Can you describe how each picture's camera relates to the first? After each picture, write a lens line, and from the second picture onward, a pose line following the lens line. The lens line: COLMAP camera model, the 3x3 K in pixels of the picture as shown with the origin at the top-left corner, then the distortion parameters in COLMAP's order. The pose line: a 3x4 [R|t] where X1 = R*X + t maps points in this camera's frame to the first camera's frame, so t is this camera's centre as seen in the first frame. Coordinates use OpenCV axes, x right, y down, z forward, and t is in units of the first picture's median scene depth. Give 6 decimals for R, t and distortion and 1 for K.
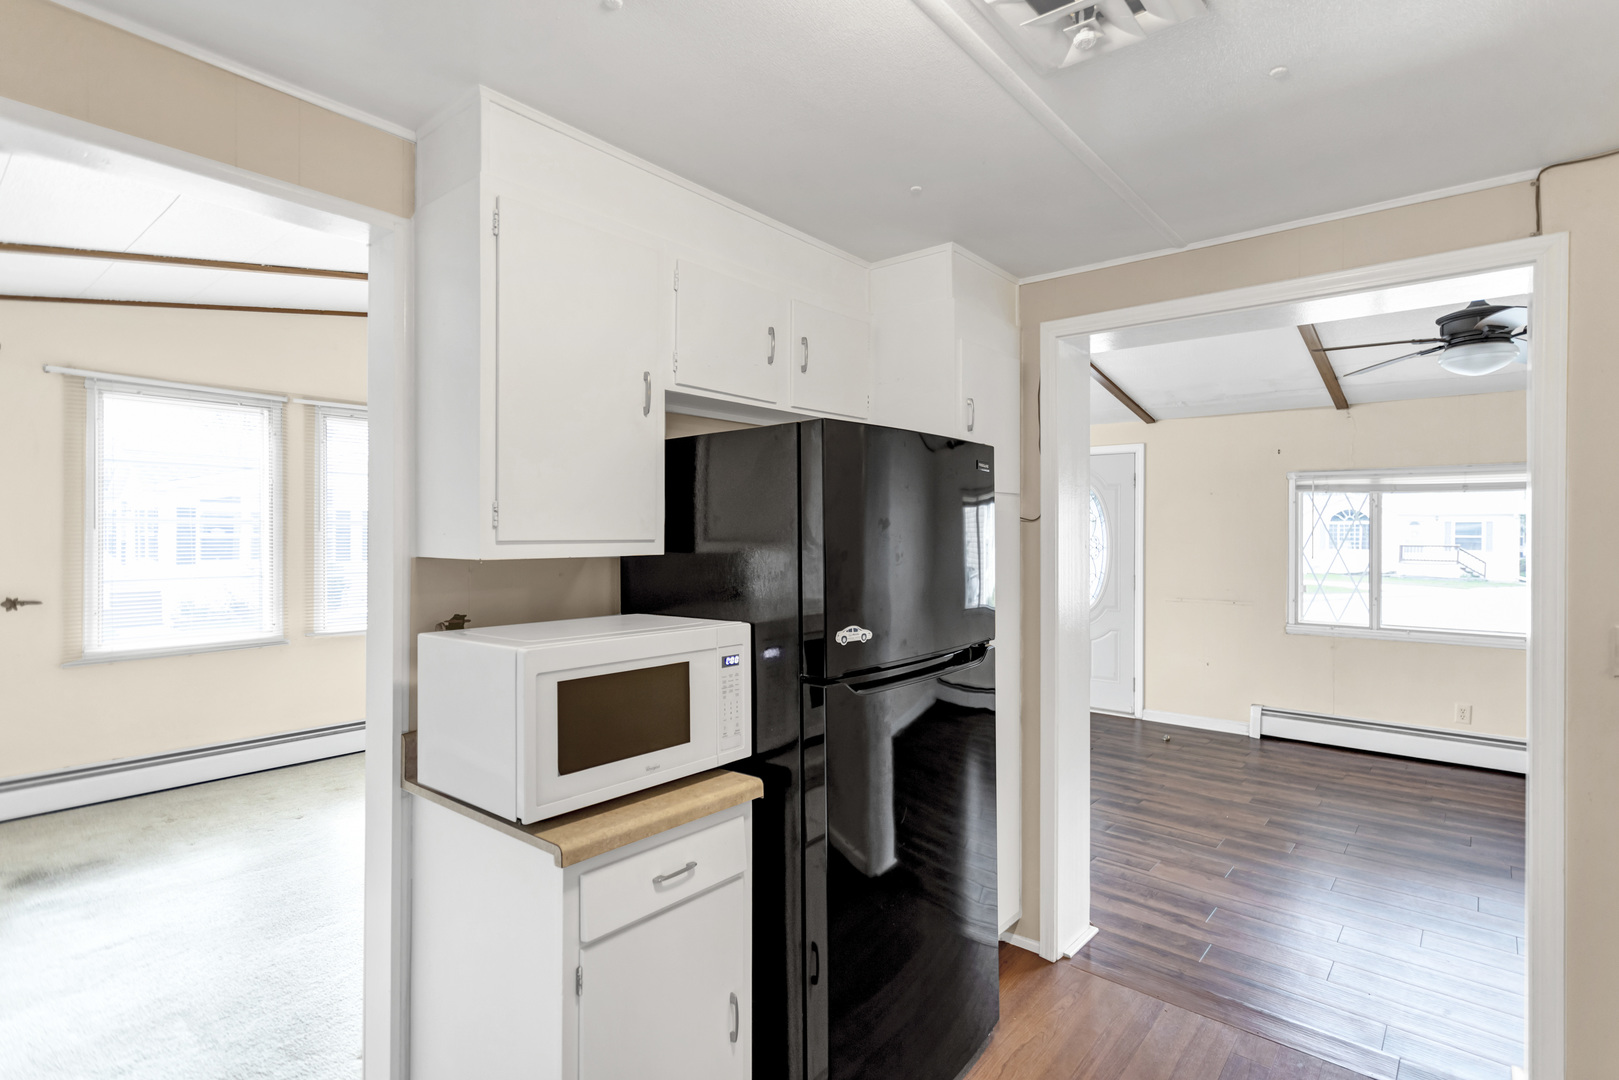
lens RADIAL K [[770.0, 0, 834.0], [0, 770.0, 537.5], [0, 0, 1]] dist [0.000282, 0.000154]
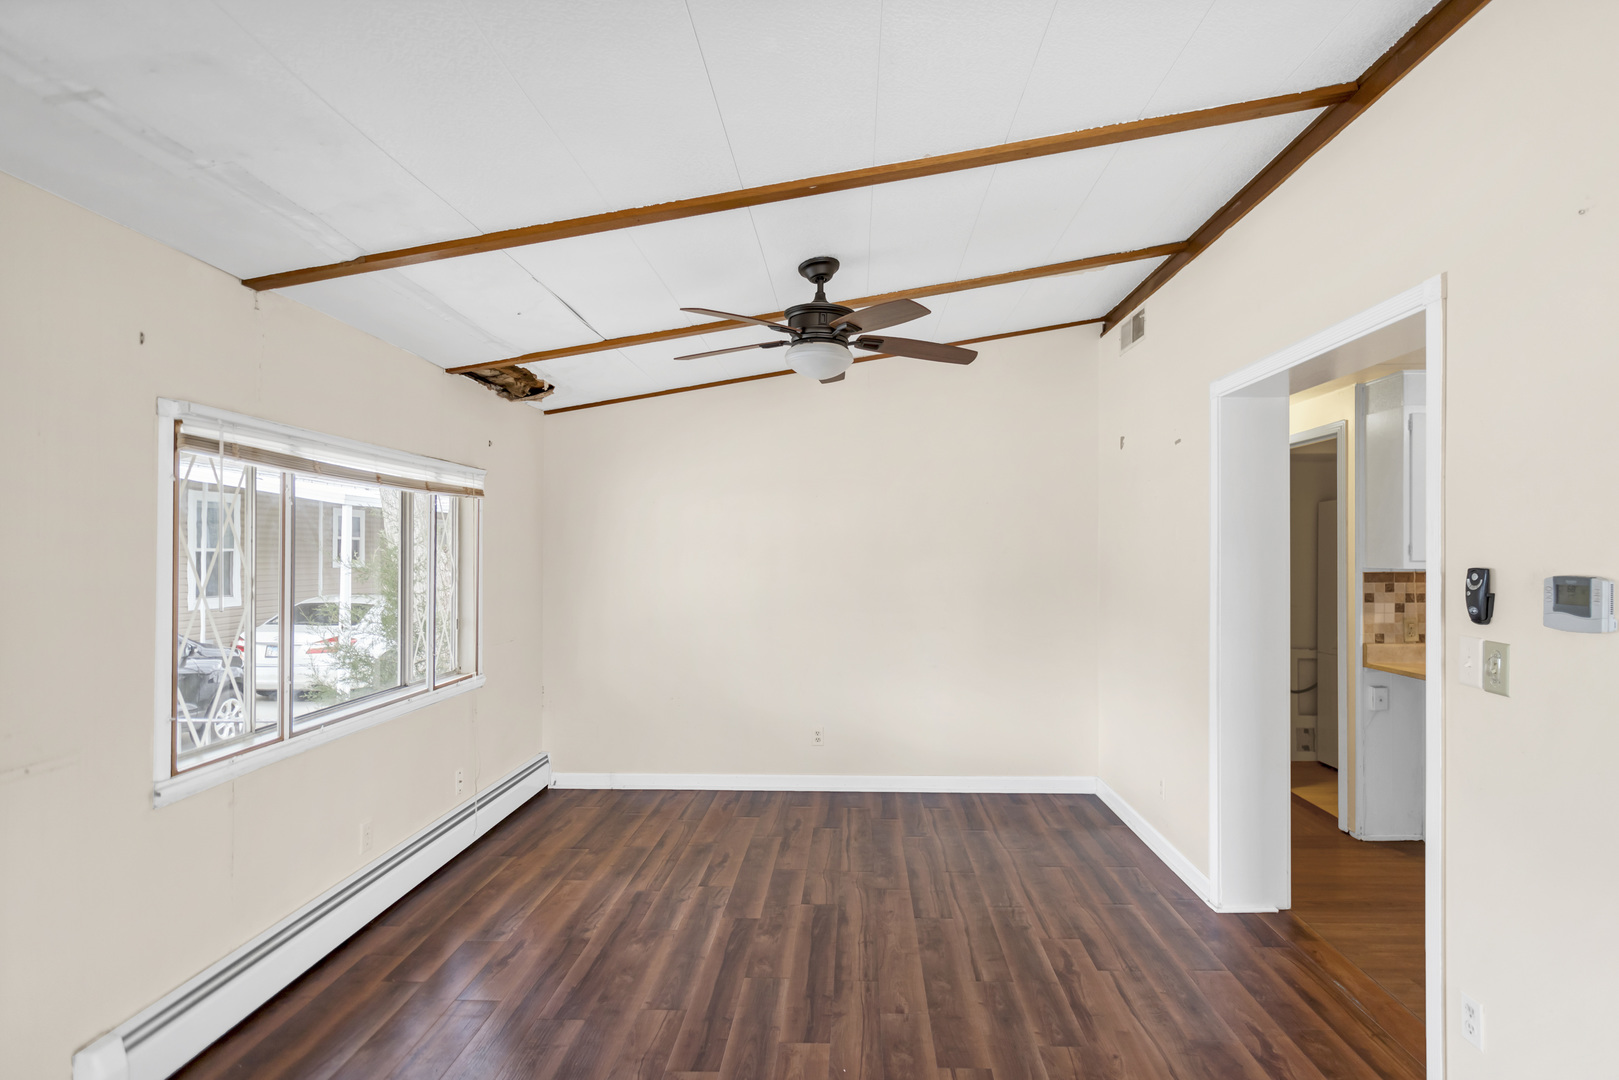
lens RADIAL K [[813.5, 0, 840.3], [0, 813.5, 546.8], [0, 0, 1]] dist [-0.001725, -0.000374]
pose [[-0.629875, -0.001638, 0.776695, 0.056233], [0.000346, 0.999997, 0.002389, -0.010678], [-0.776696, 0.001773, -0.629873, 1.194264]]
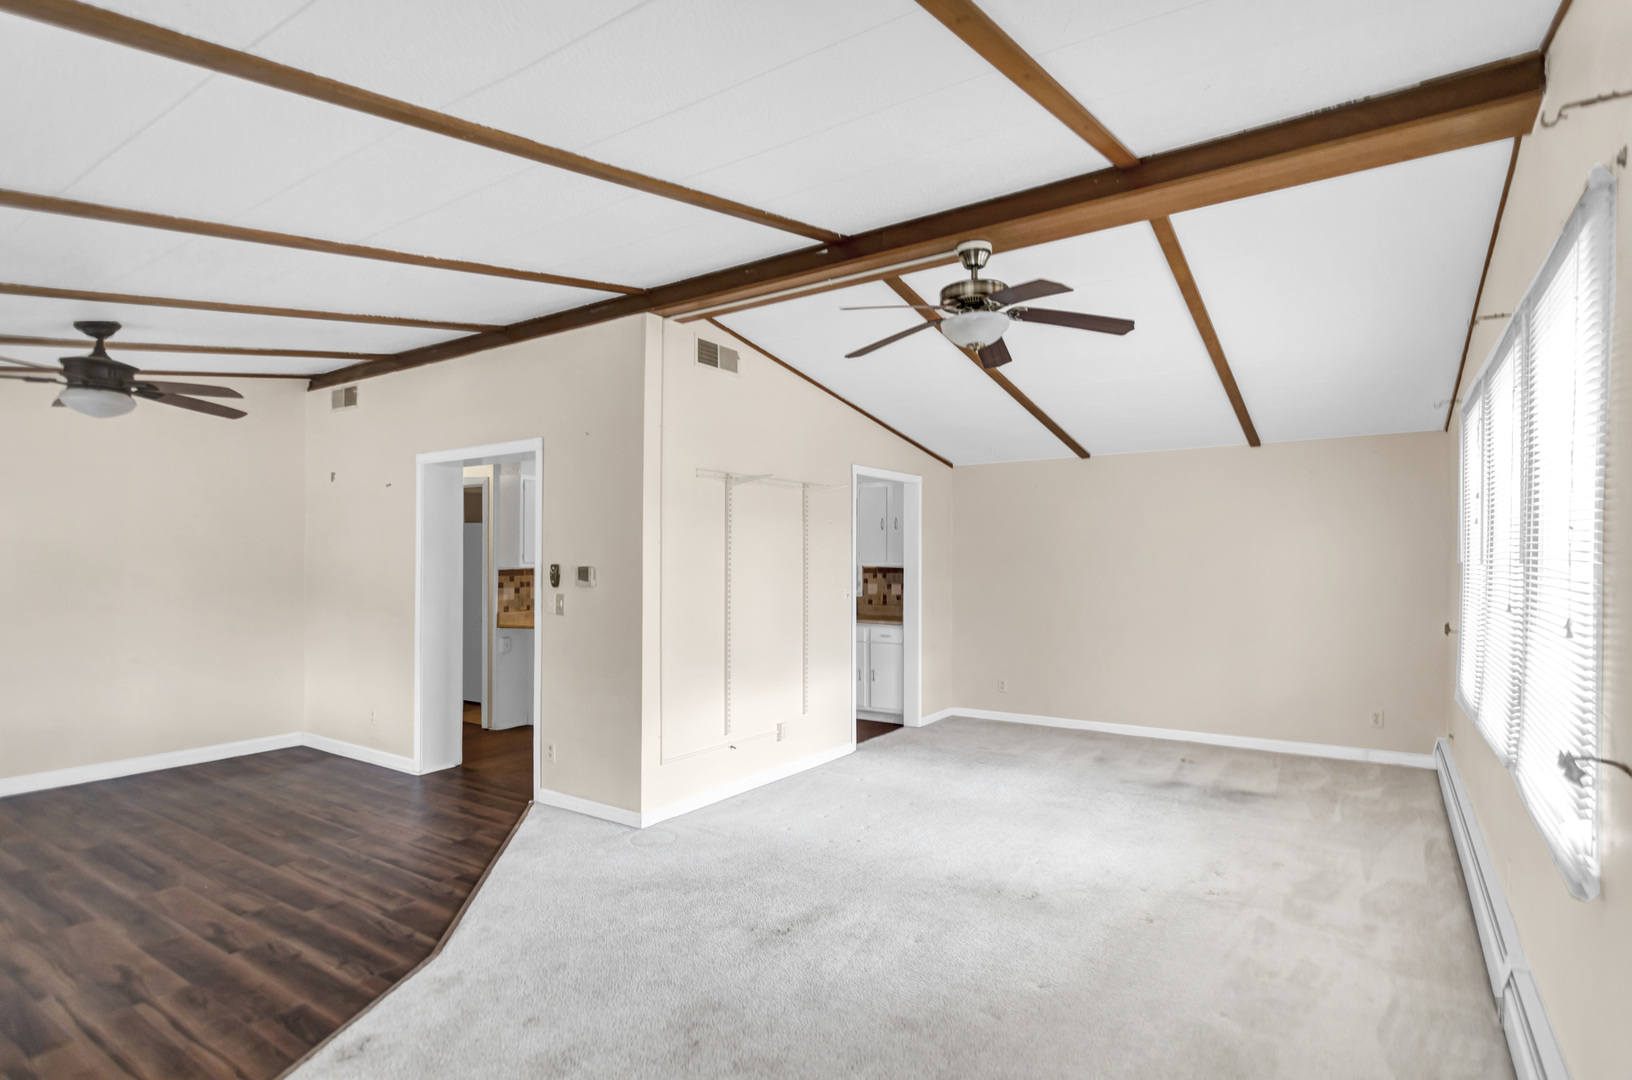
lens RADIAL K [[817.0, 0, 817.9], [0, 817.0, 563.5], [0, 0, 1]] dist [0.097352, 0.000368]
pose [[-0.996802, -0.006731, -0.079630, -0.079751], [-0.007707, 0.999899, 0.011957, -0.014782], [0.079541, 0.012533, -0.996753, 1.762803]]
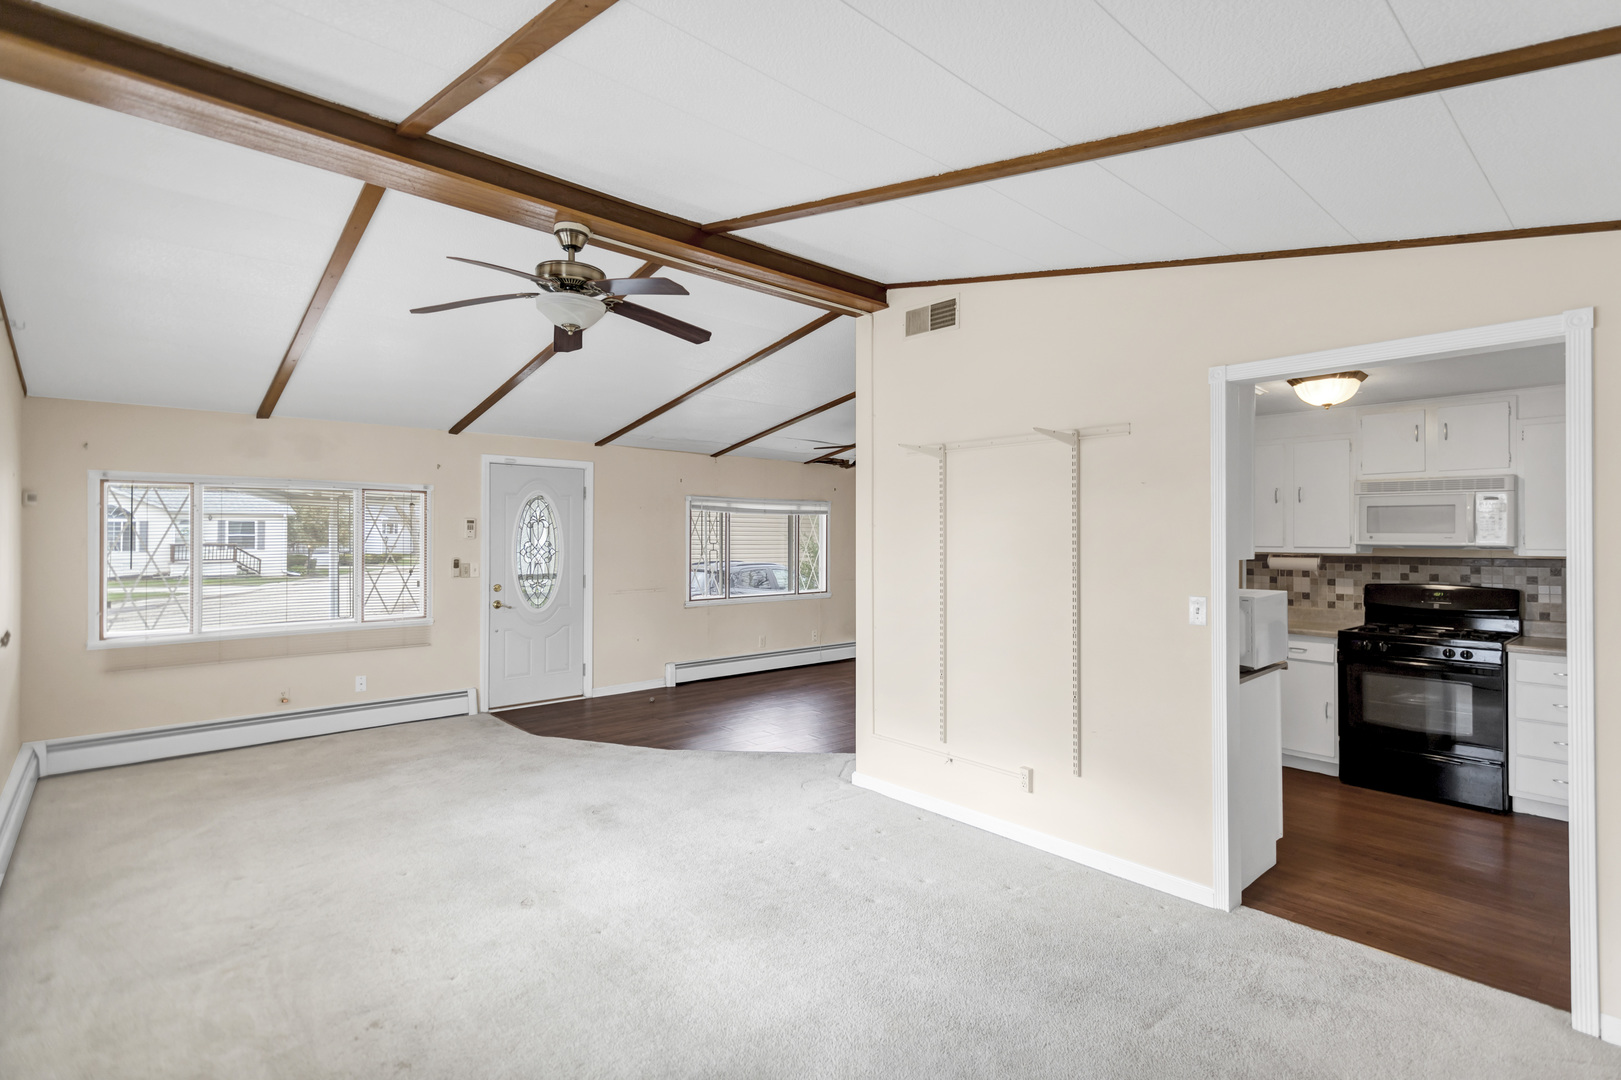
lens RADIAL K [[794.8, 0, 816.4], [0, 794.8, 534.5], [0, 0, 1]] dist [0.003743, 0.000711]
pose [[0.154807, -0.004654, 0.987934, -1.007586], [0.005408, 0.999978, 0.003863, -0.020232], [-0.987930, 0.004745, 0.154829, 0.639663]]
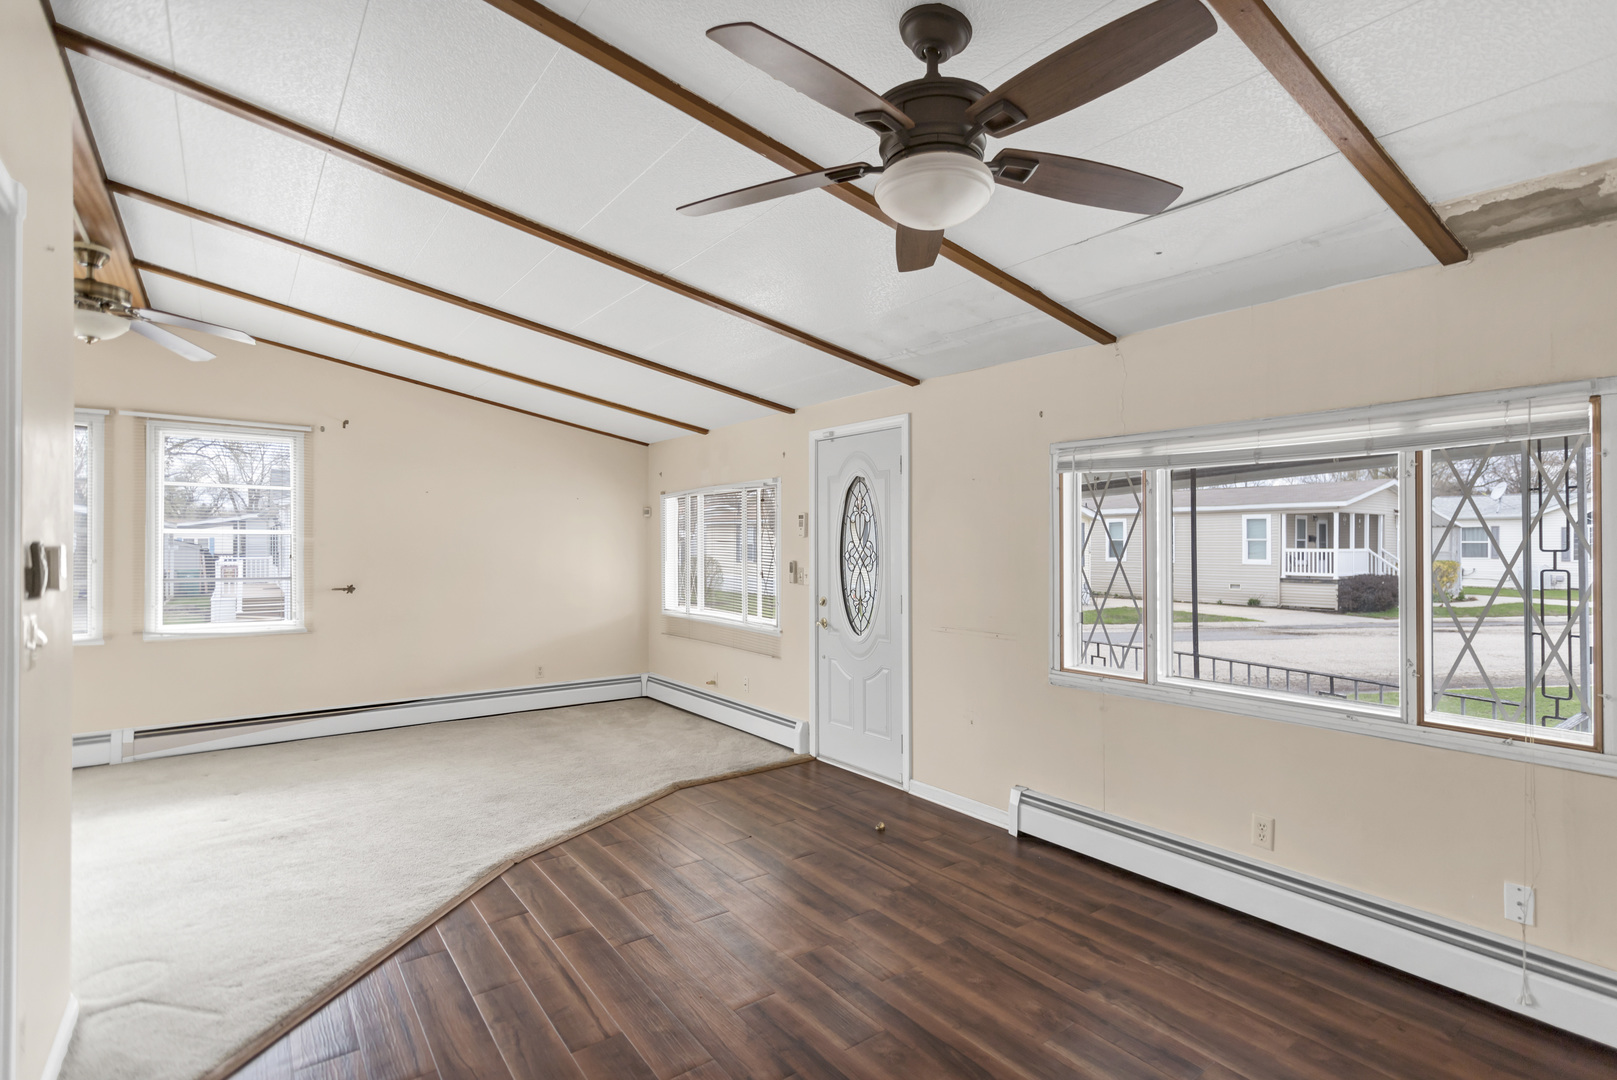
lens RADIAL K [[790.0, 0, 832.9], [0, 790.0, 542.3], [0, 0, 1]] dist [0.001951, 0.000480]
pose [[0.974394, -0.010606, -0.224597, 0.672450], [0.010190, 0.999944, -0.003010, 0.001372], [0.224616, 0.000644, 0.974447, 0.344013]]
